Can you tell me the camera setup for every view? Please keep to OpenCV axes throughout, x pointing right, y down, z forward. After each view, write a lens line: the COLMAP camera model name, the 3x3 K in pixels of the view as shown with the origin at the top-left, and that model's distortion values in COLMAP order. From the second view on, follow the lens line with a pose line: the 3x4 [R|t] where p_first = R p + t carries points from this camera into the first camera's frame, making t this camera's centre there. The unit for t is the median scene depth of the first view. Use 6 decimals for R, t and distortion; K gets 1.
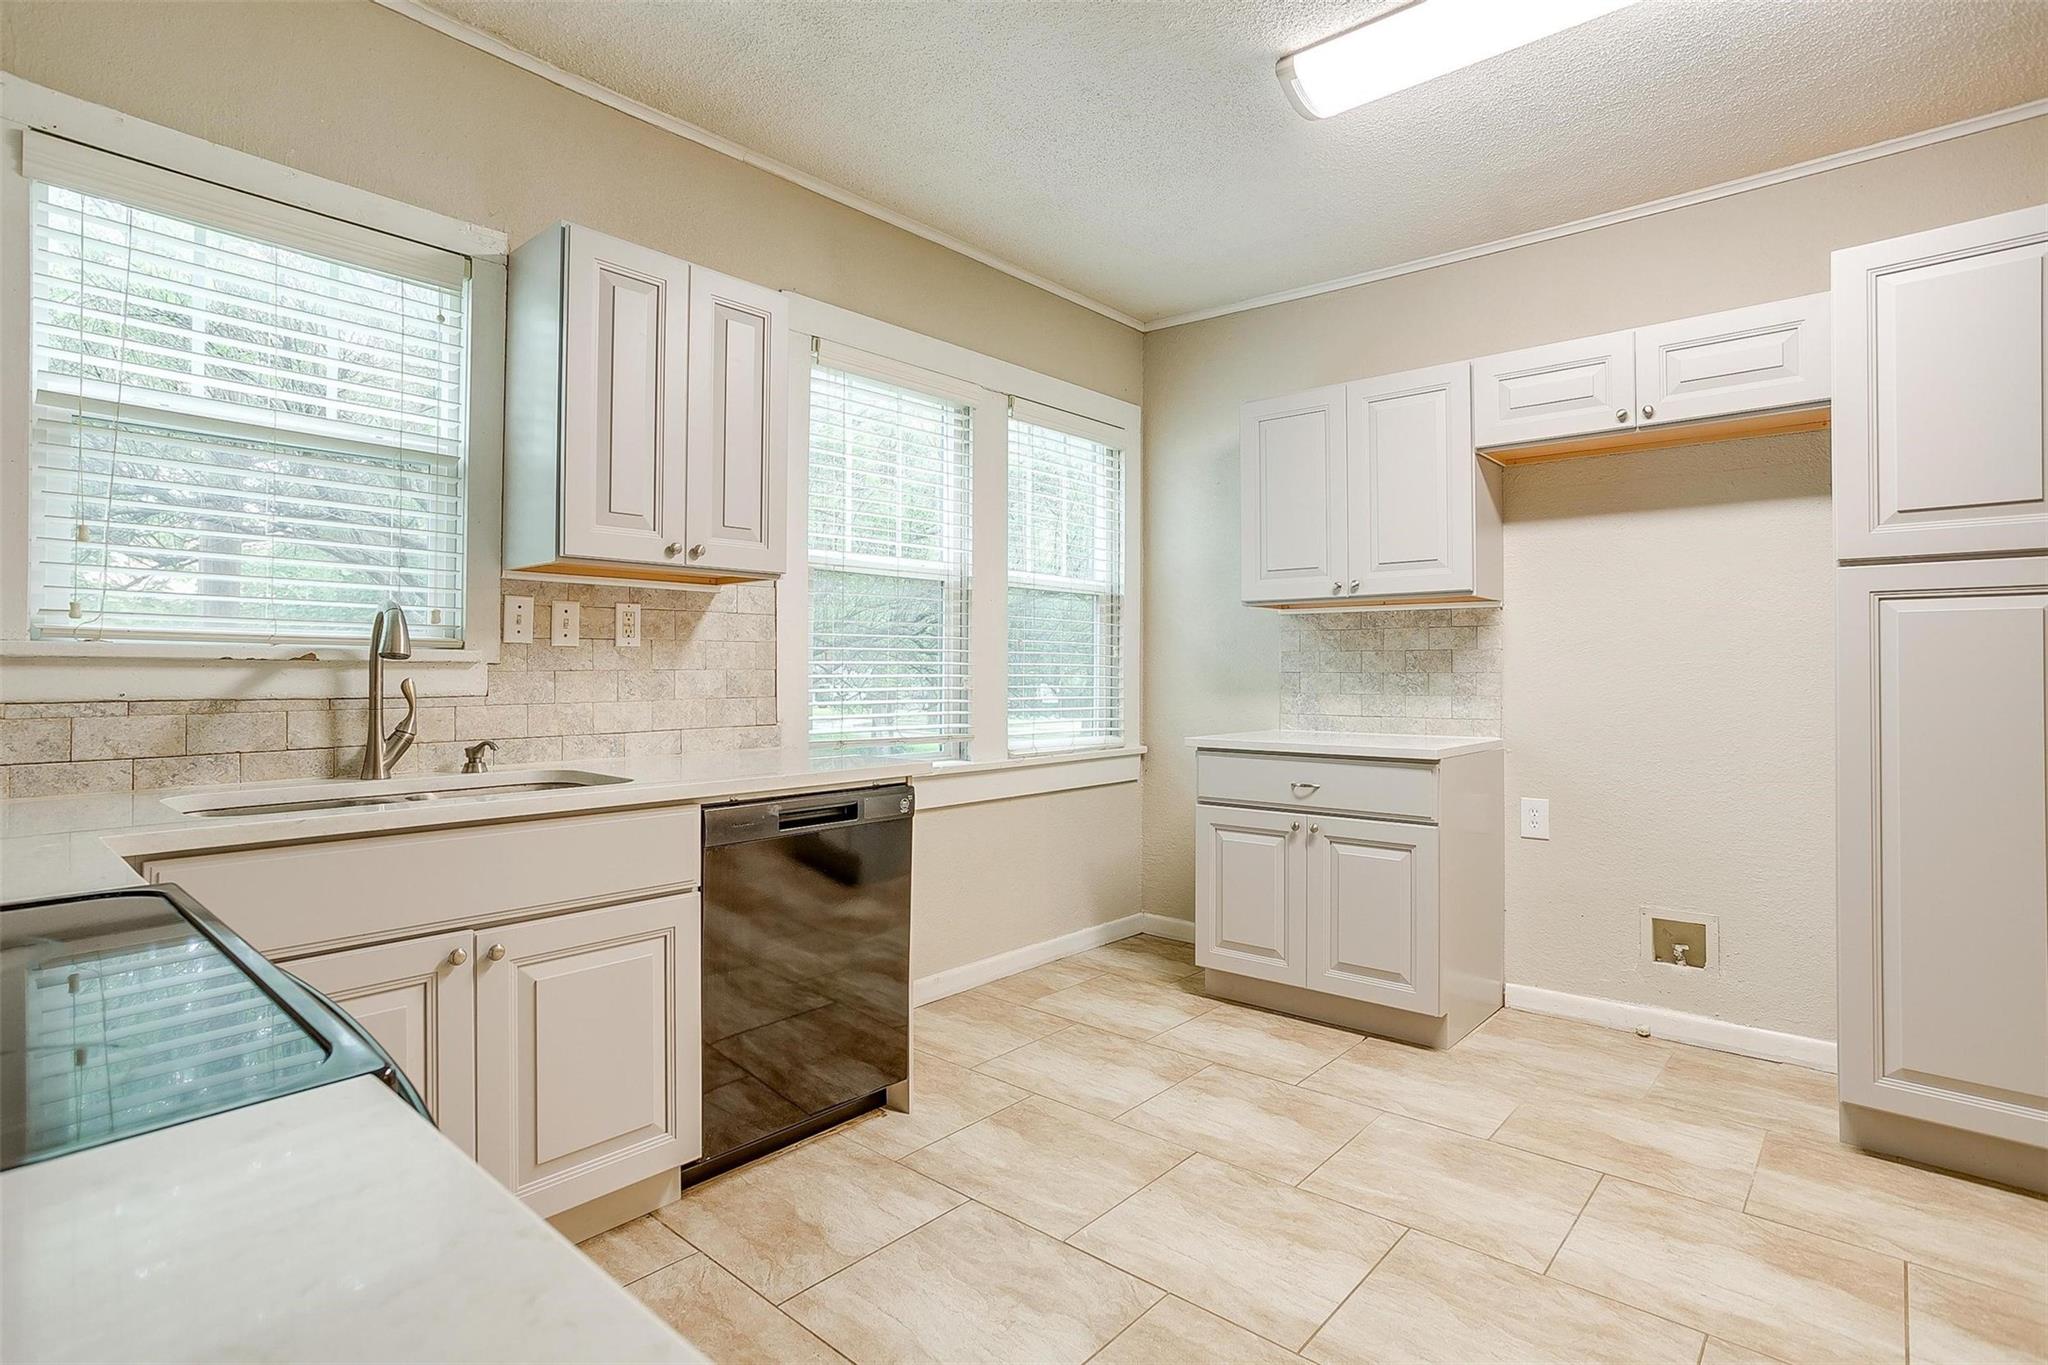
lens RADIAL K [[1007.8, 0, 1014.5], [0, 1007.8, 669.2], [0, 0, 1]] dist [-0.043943, 0.033201]
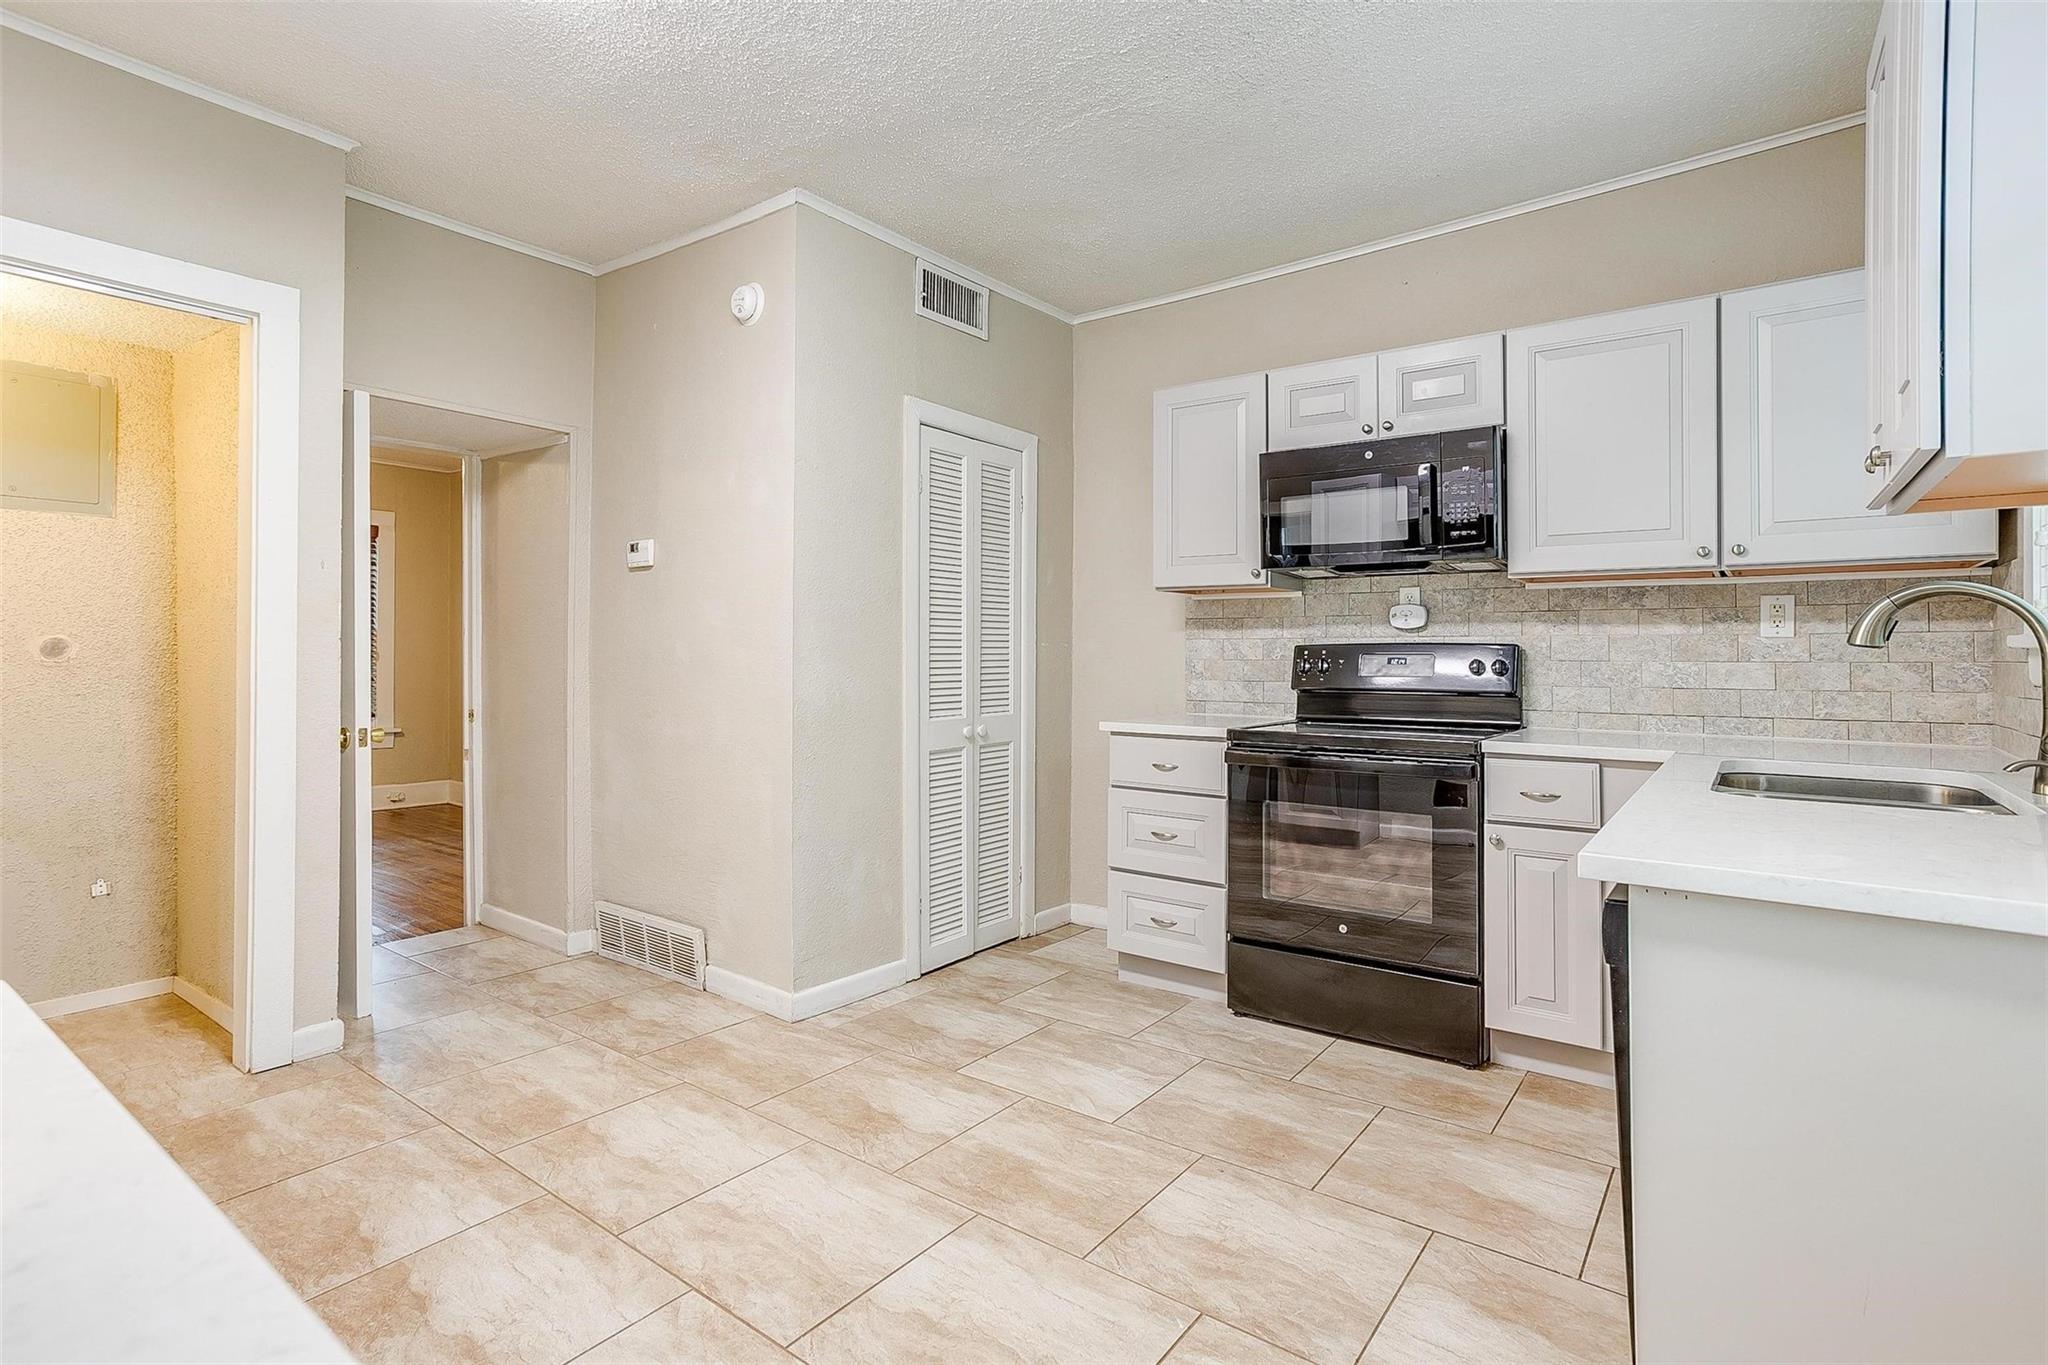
lens RADIAL K [[1007.8, 0, 1014.5], [0, 1007.8, 669.2], [0, 0, 1]] dist [-0.043943, 0.033201]
pose [[-0.996579, -0.002085, -0.082624, 0.201450], [-0.003030, 0.999931, 0.011314, 0.001508], [0.082595, 0.011525, -0.996517, 1.301659]]
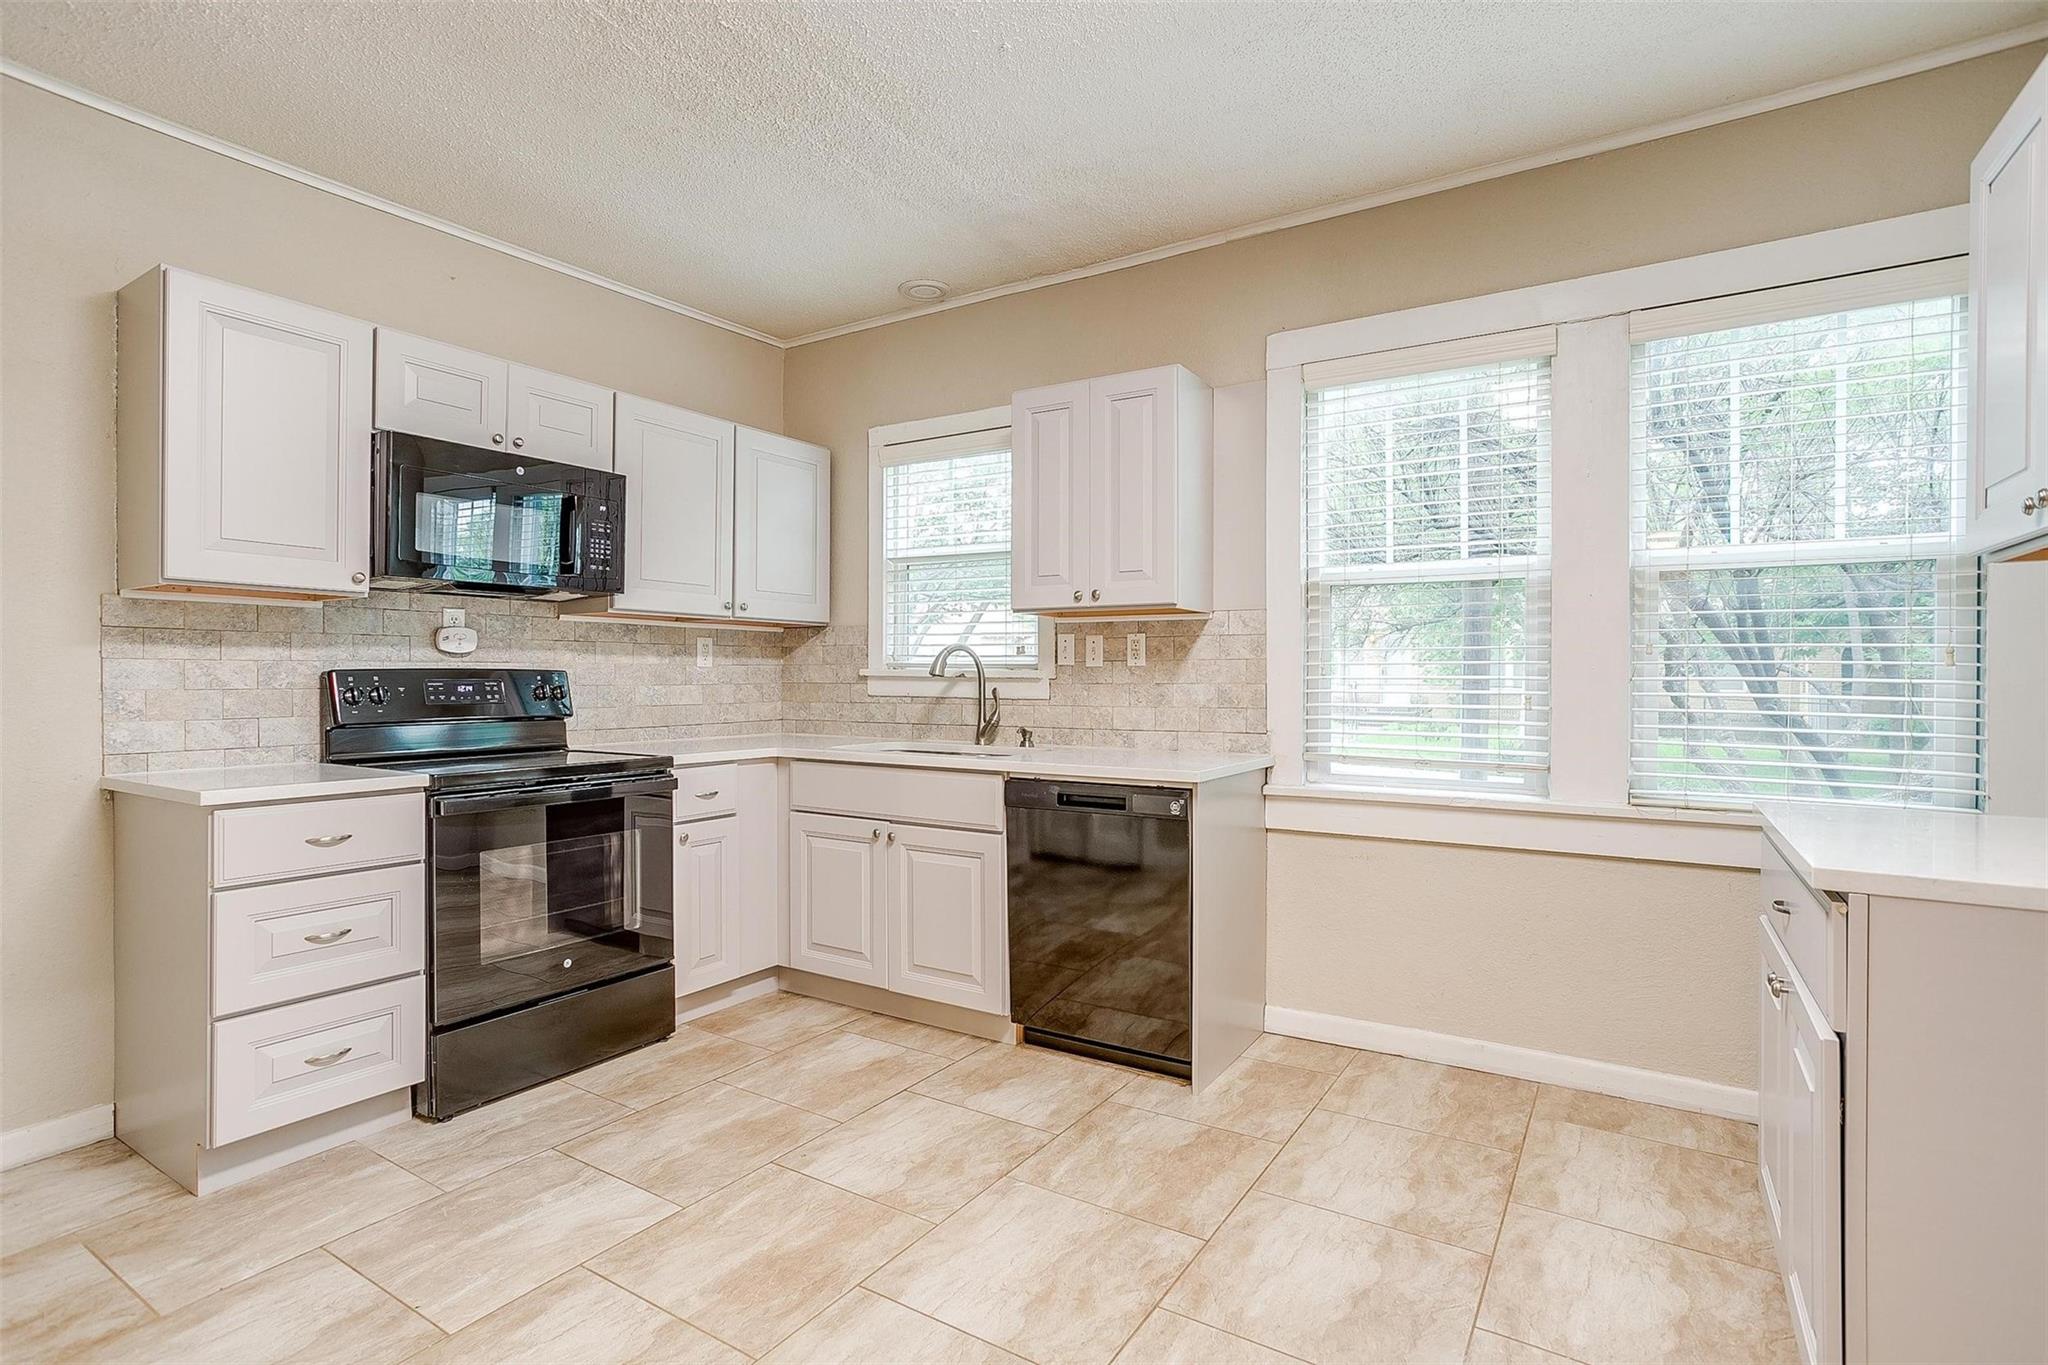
lens RADIAL K [[993.8, 0, 1026.4], [0, 993.8, 711.4], [0, 0, 1]] dist [-0.038187, 0.025719]
pose [[0.166386, 0.036257, -0.985394, 0.828768], [0.000147, 0.999323, 0.036794, -0.009870], [0.986061, -0.006267, 0.166268, 0.589532]]
